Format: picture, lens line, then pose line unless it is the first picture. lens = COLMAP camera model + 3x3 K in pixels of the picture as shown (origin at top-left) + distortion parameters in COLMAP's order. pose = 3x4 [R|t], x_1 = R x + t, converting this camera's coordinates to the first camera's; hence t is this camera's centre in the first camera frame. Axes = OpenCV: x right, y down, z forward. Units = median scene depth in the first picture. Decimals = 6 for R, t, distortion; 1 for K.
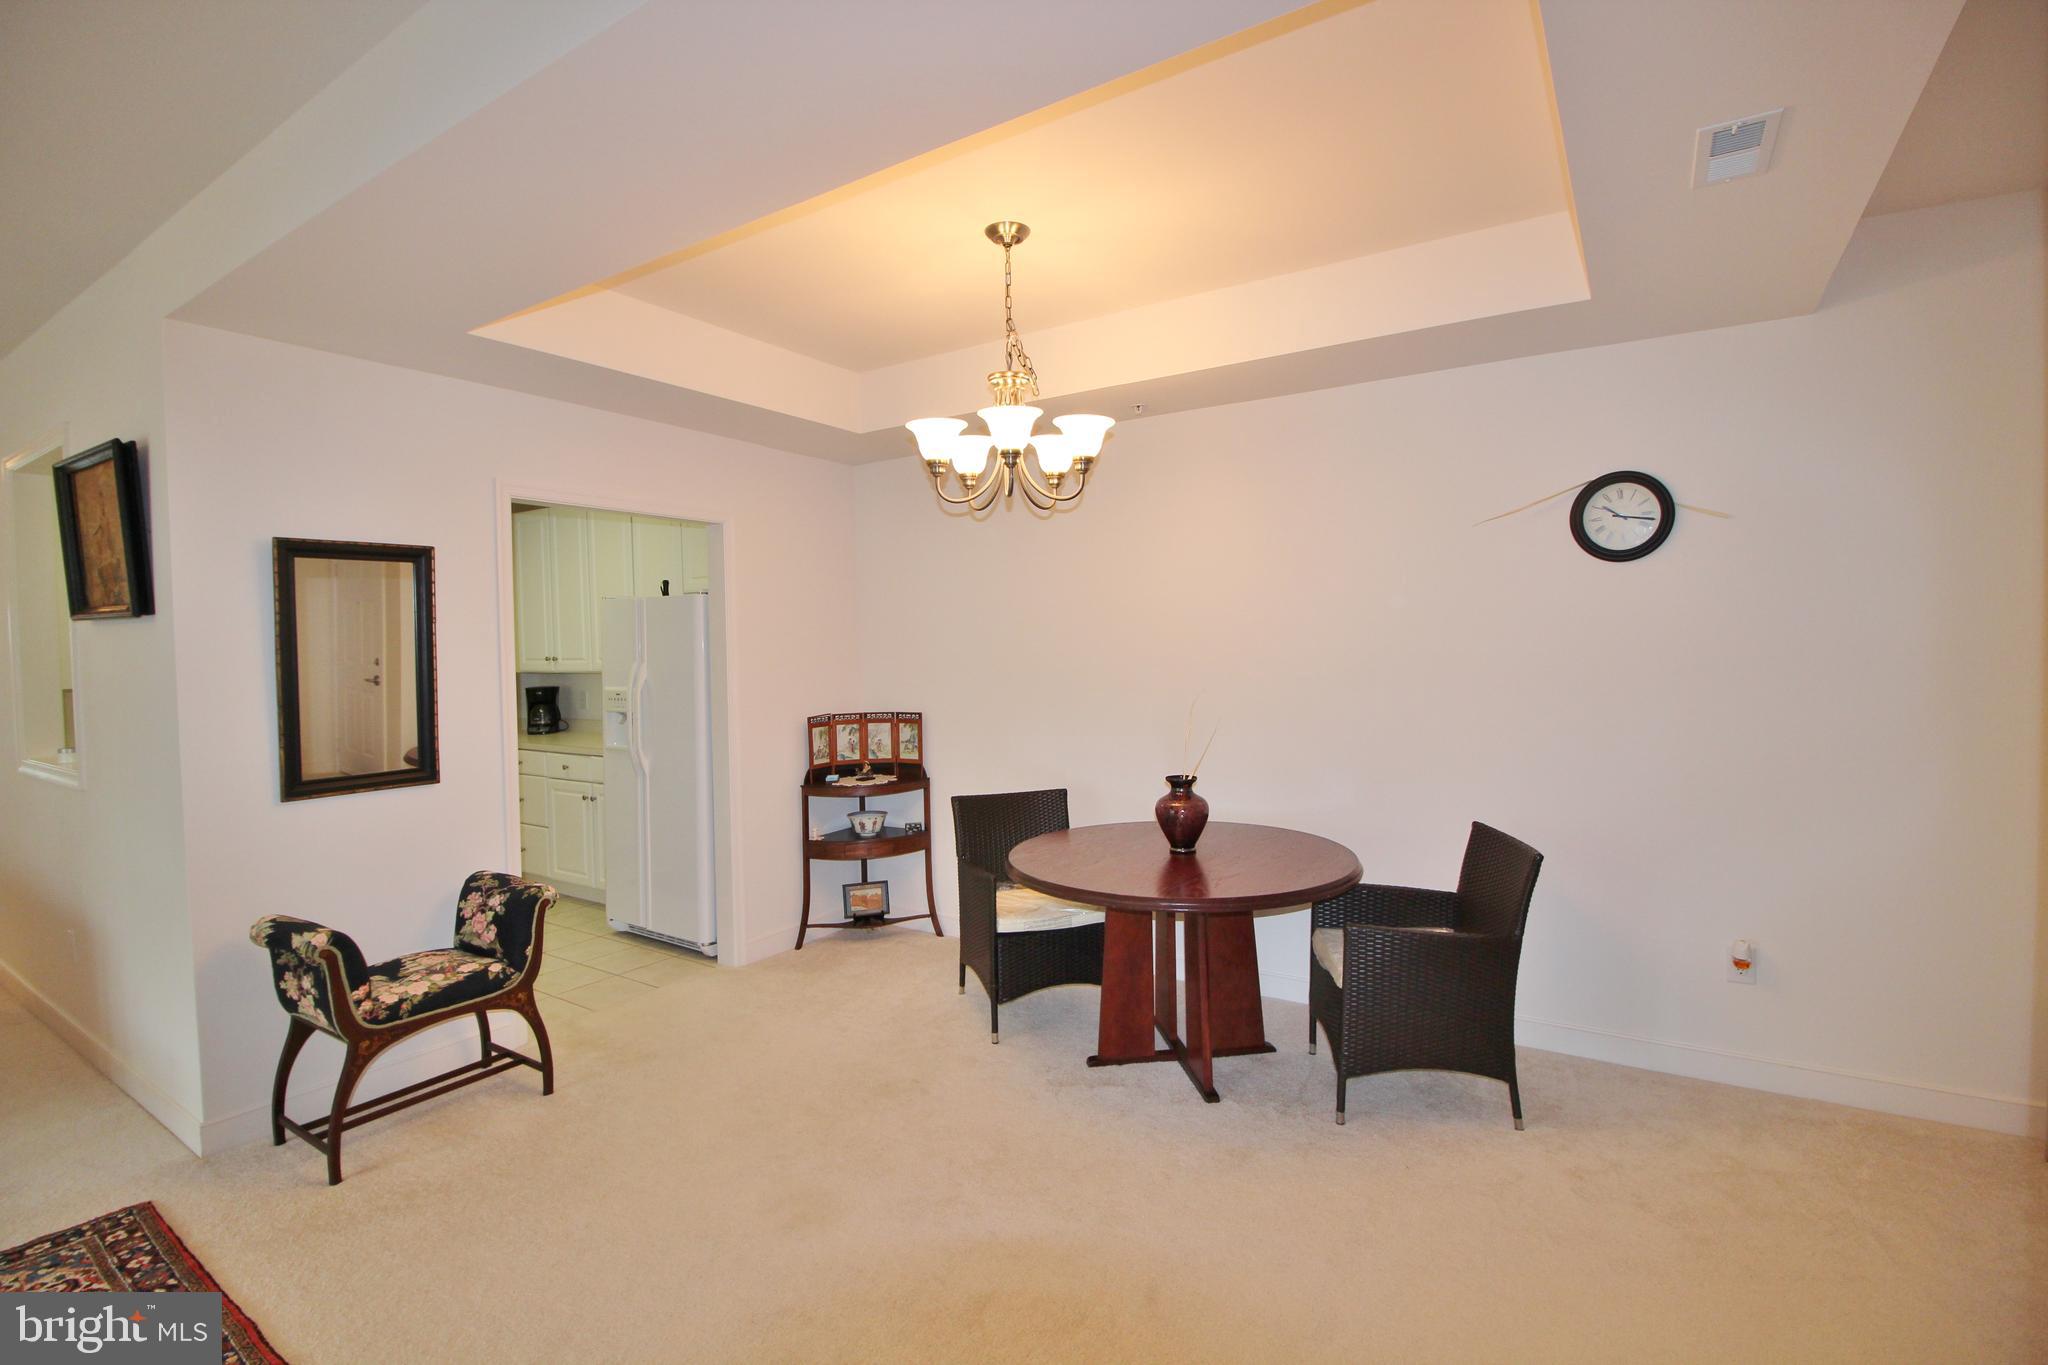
lens RADIAL K [[959.3, 0, 1019.6], [0, 959.3, 674.2], [0, 0, 1]] dist [-0.001066, -0.013169]
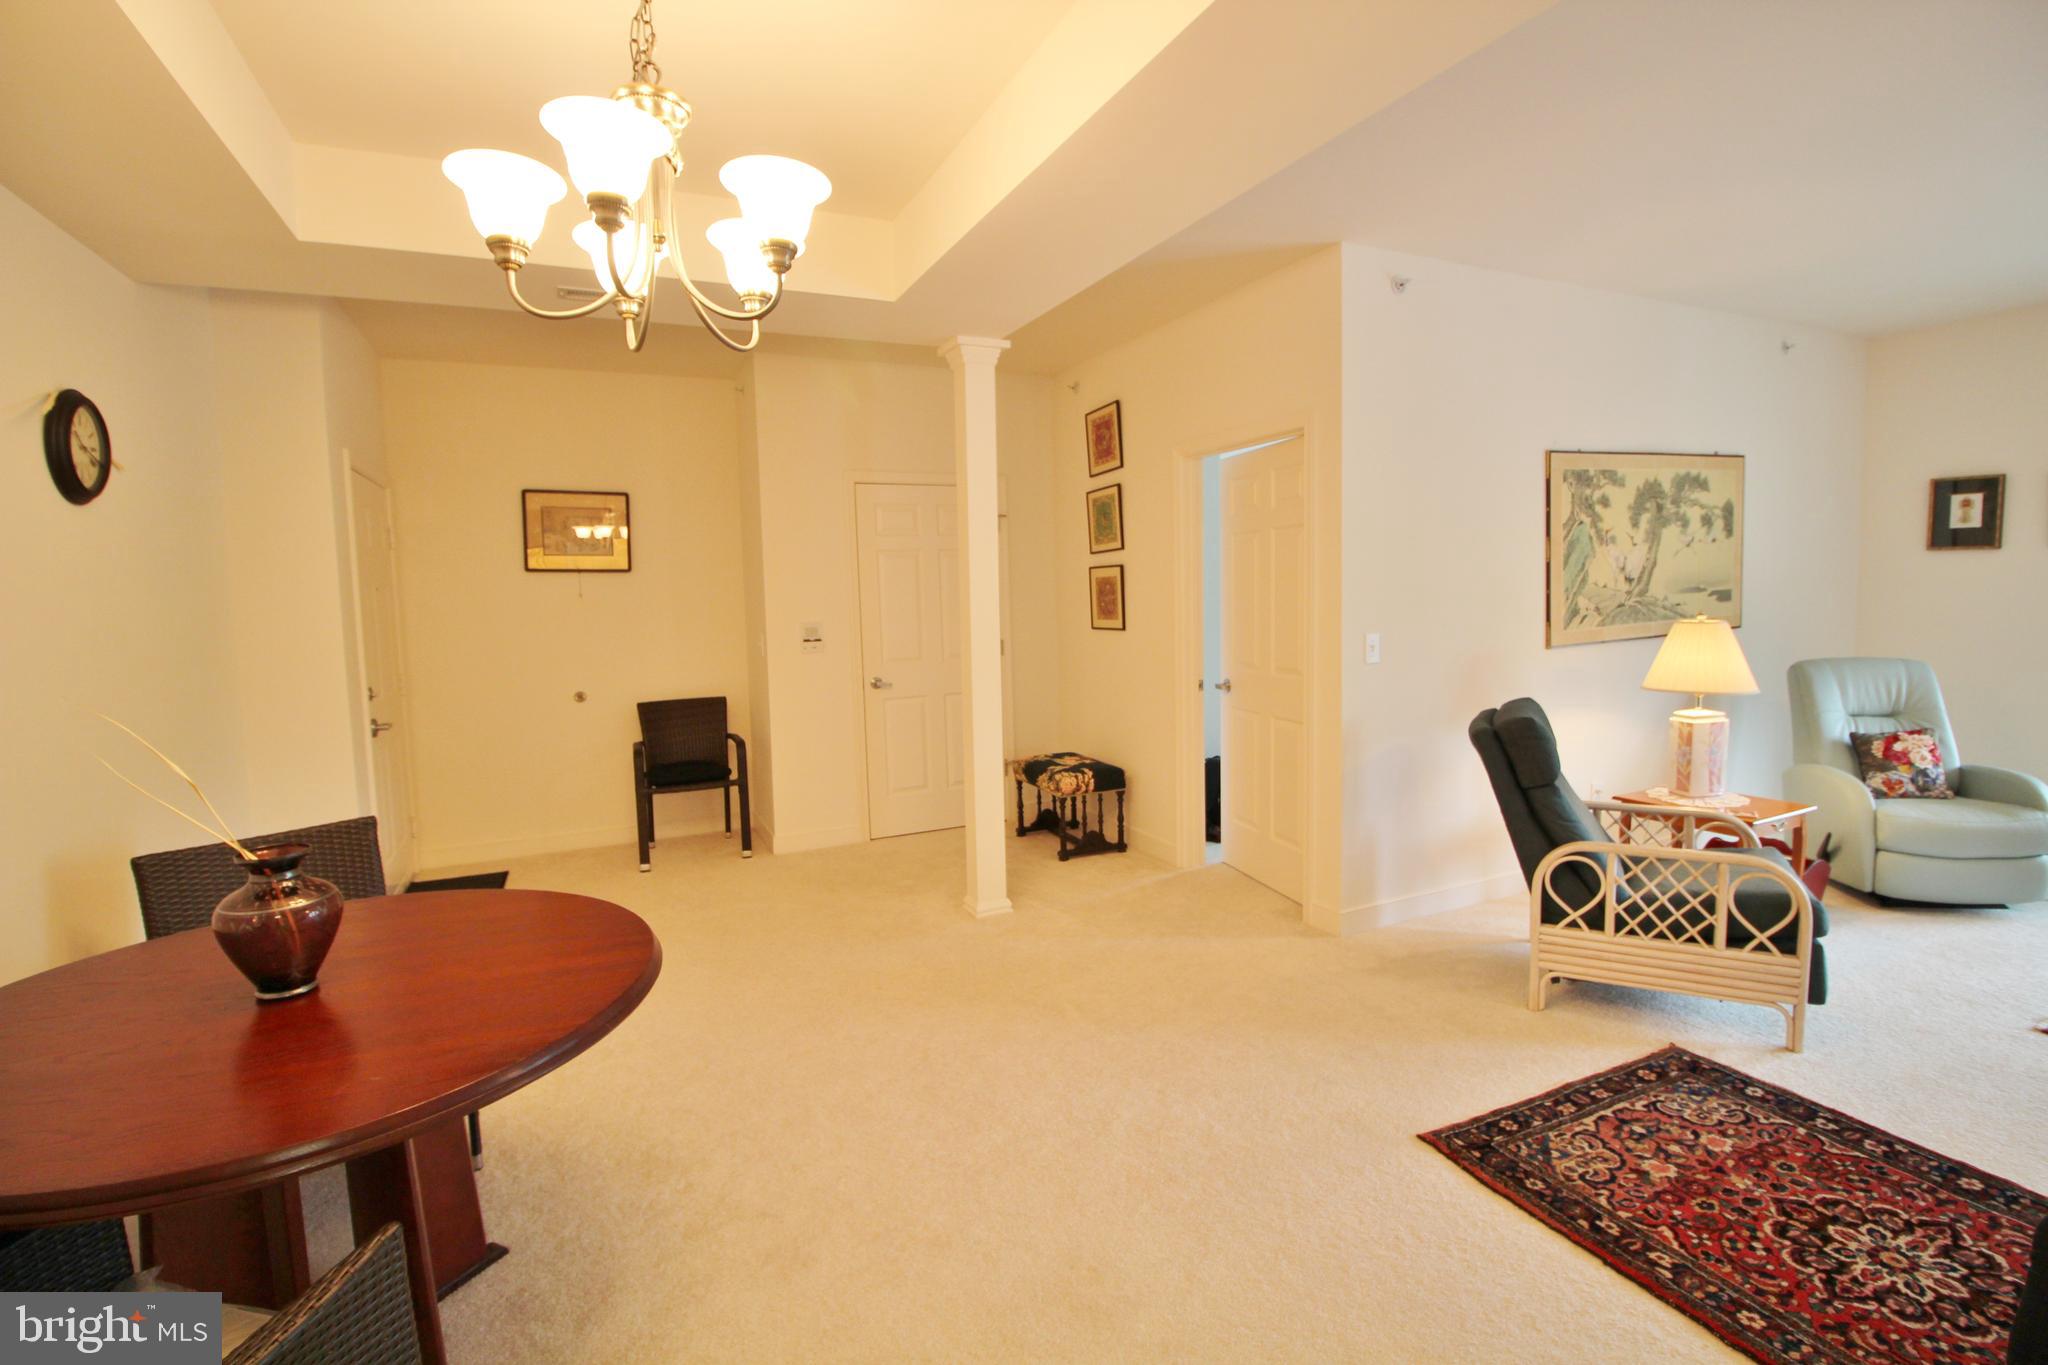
lens RADIAL K [[959.3, 0, 1019.6], [0, 959.3, 674.2], [0, 0, 1]] dist [-0.001066, -0.013169]
pose [[-0.852035, -0.010945, 0.523370, -0.459731], [0.055197, 0.992330, 0.110612, -0.022167], [-0.520567, 0.123133, -0.844896, 1.295651]]
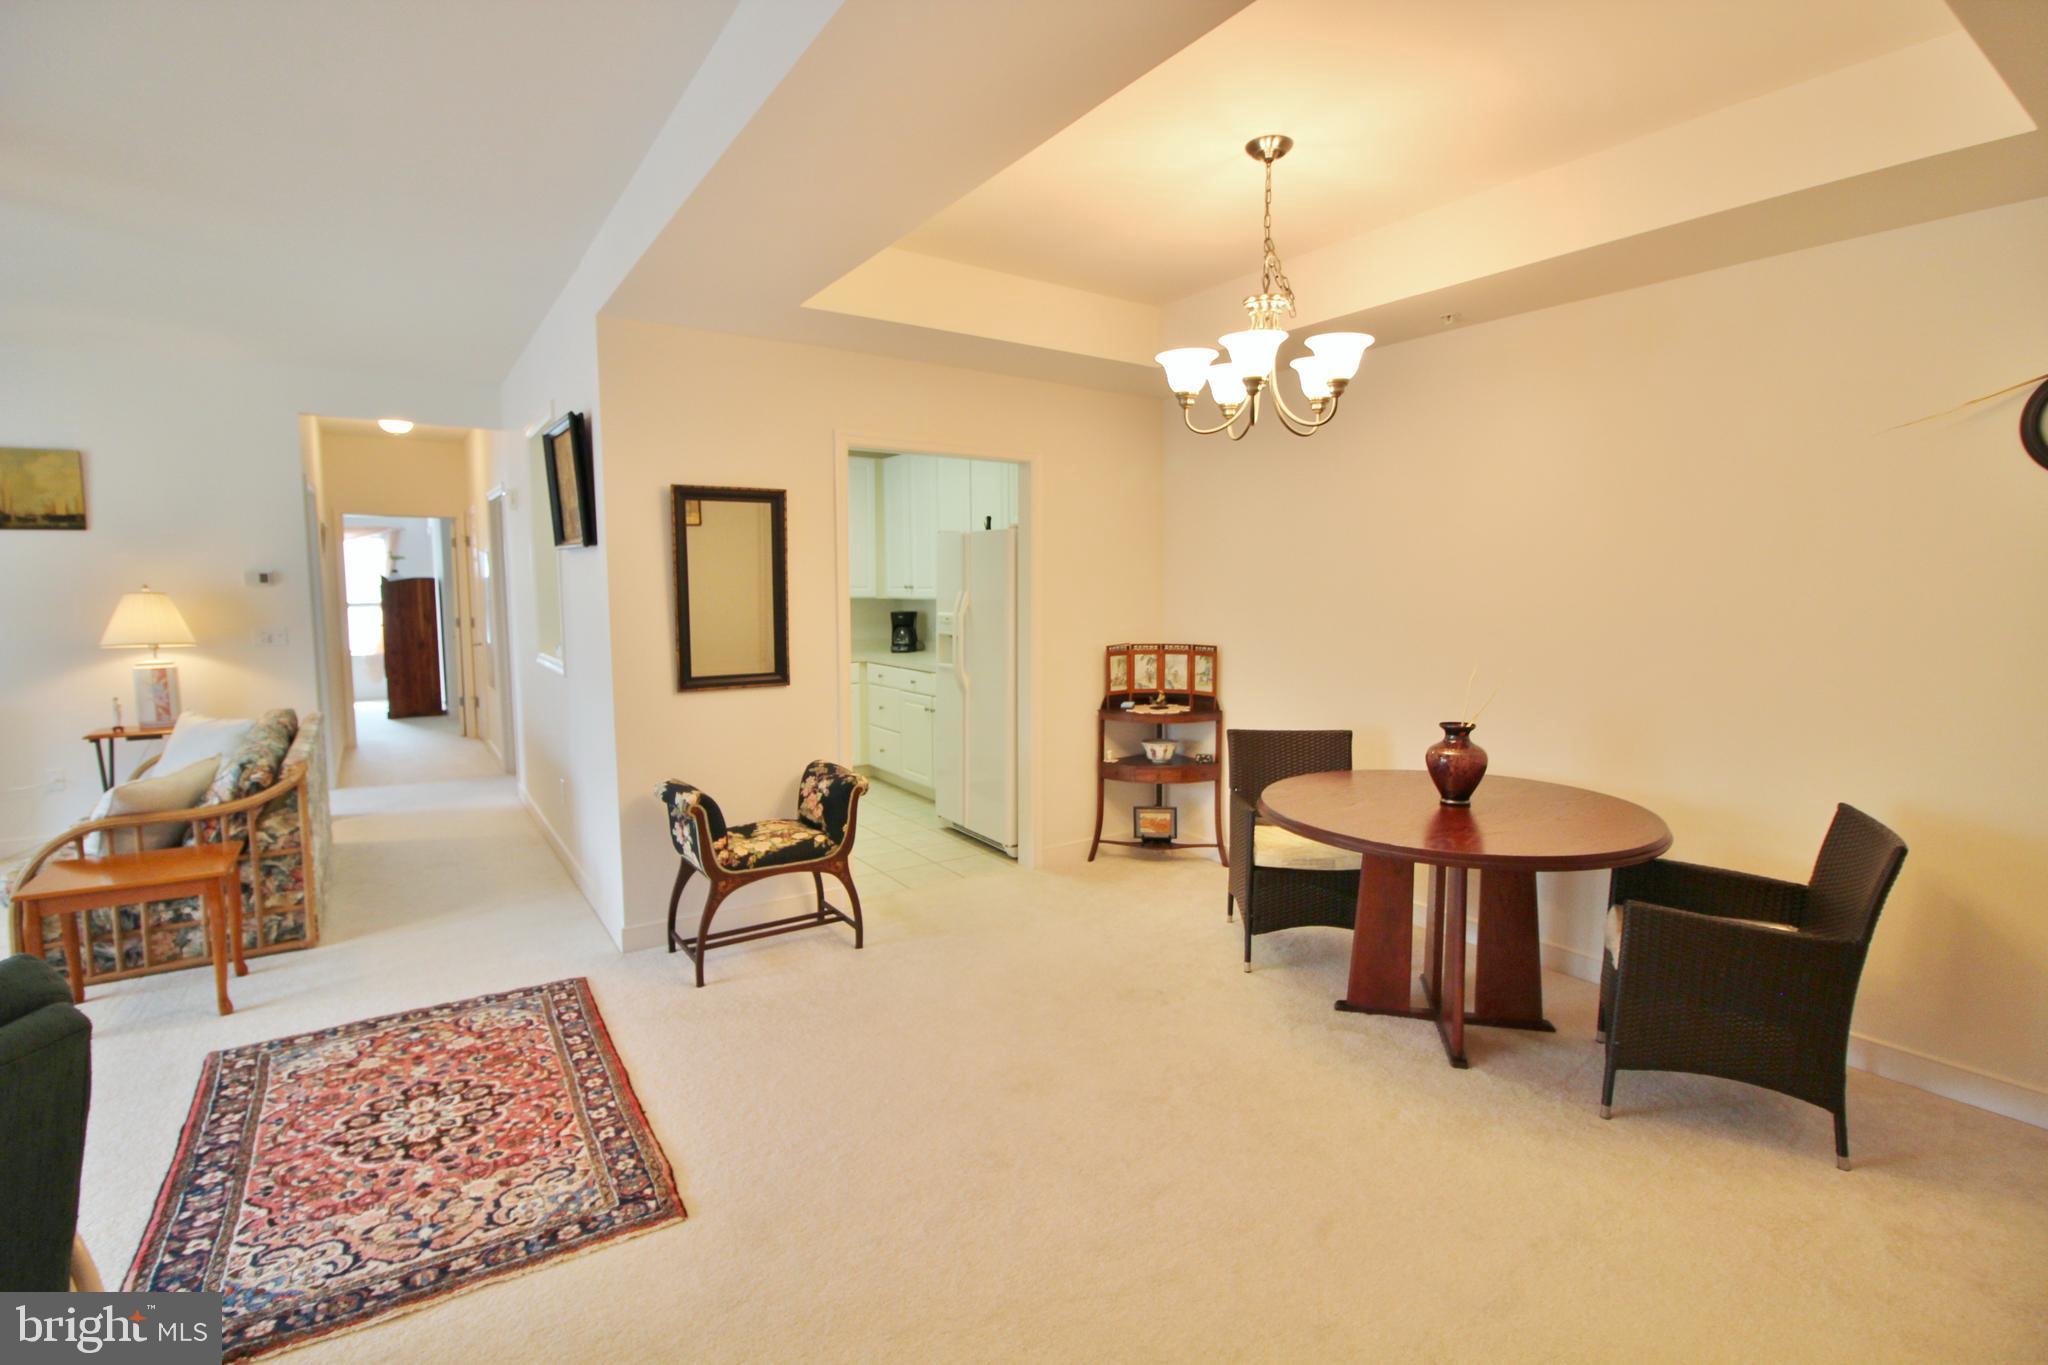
lens RADIAL K [[959.3, 0, 1019.6], [0, 959.3, 674.2], [0, 0, 1]] dist [-0.001066, -0.013169]
pose [[0.922253, 0.051649, -0.383120, 0.138032], [-0.026344, 0.997128, 0.071011, 0.005459], [0.385687, -0.055397, 0.920965, -0.011272]]
